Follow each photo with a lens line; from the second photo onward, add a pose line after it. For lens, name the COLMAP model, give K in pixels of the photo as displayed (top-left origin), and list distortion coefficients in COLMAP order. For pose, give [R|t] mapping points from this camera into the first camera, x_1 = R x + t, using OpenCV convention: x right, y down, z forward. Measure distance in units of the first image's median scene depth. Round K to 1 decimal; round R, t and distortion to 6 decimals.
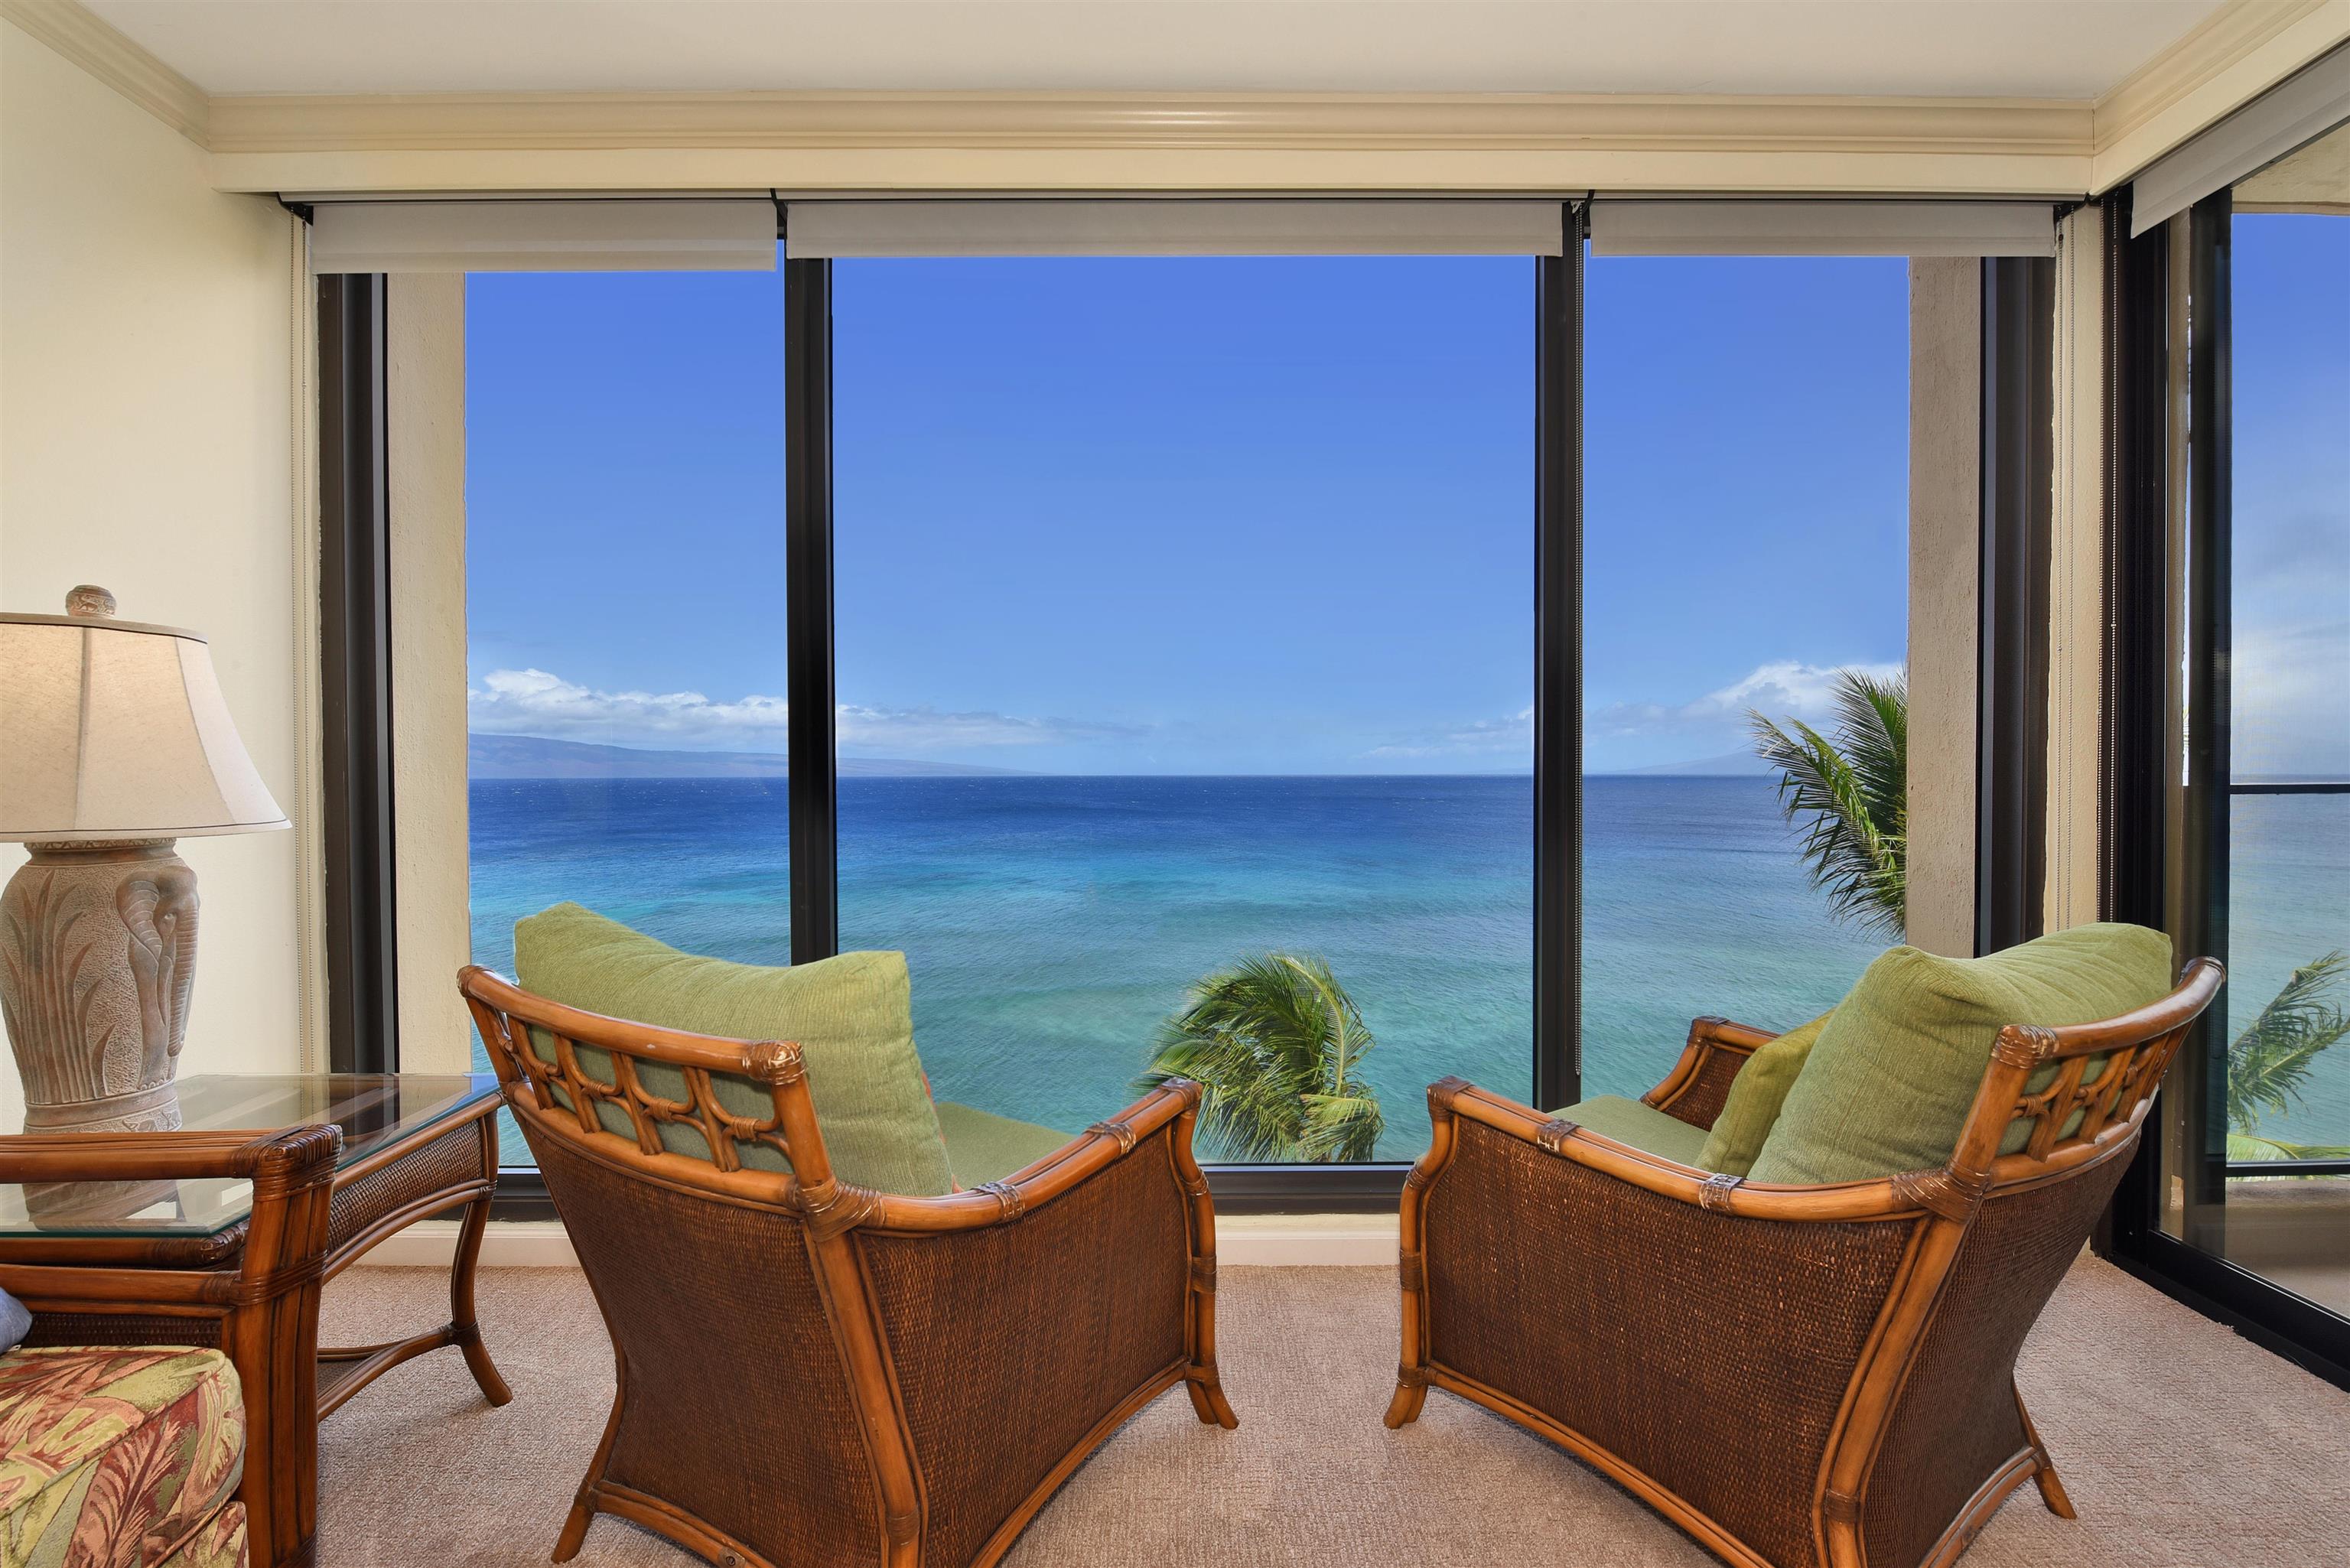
lens RADIAL K [[998.5, 0, 1138.8], [0, 998.5, 788.1], [0, 0, 1]] dist [-0.015095, 0.000049]
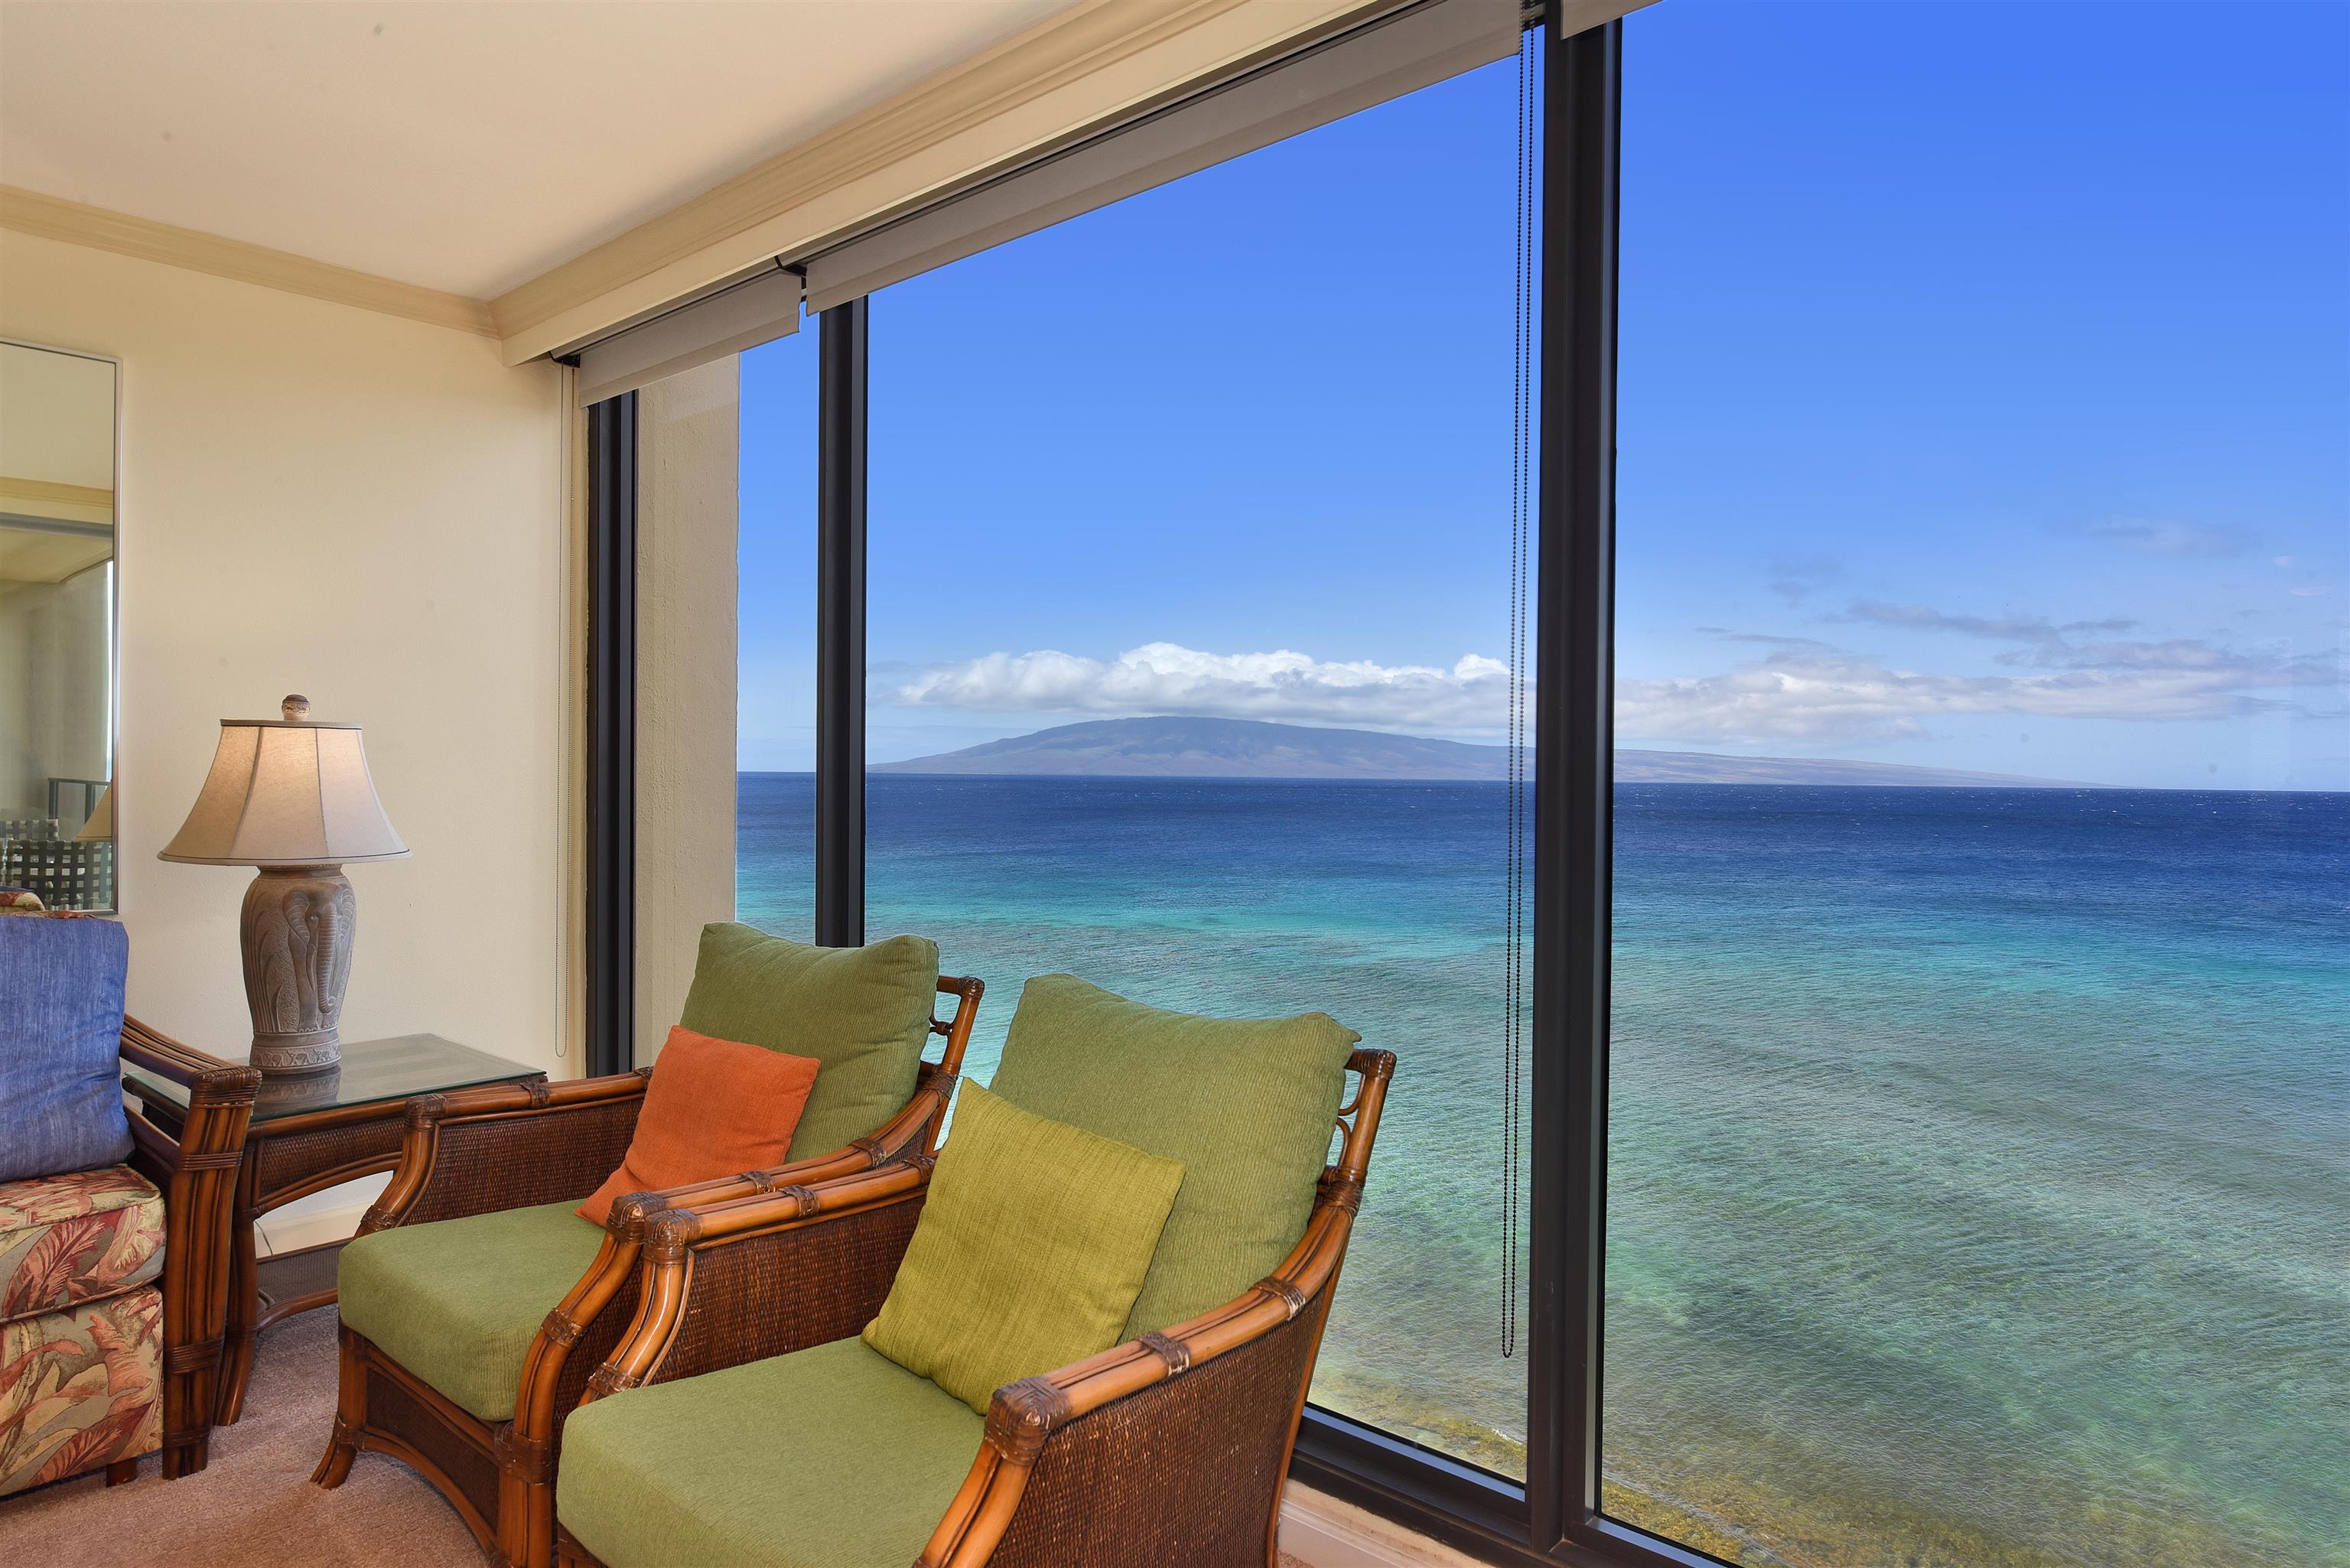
lens RADIAL K [[1419.6, 0, 1172.2], [0, 1419.6, 750.3], [0, 0, 1]] dist [-0.002799, -0.000279]
pose [[0.712504, 0.001325, -0.701666, 1.477229], [-0.014817, 0.999804, -0.013157, -0.115728], [0.701511, 0.019771, 0.712384, 0.391293]]
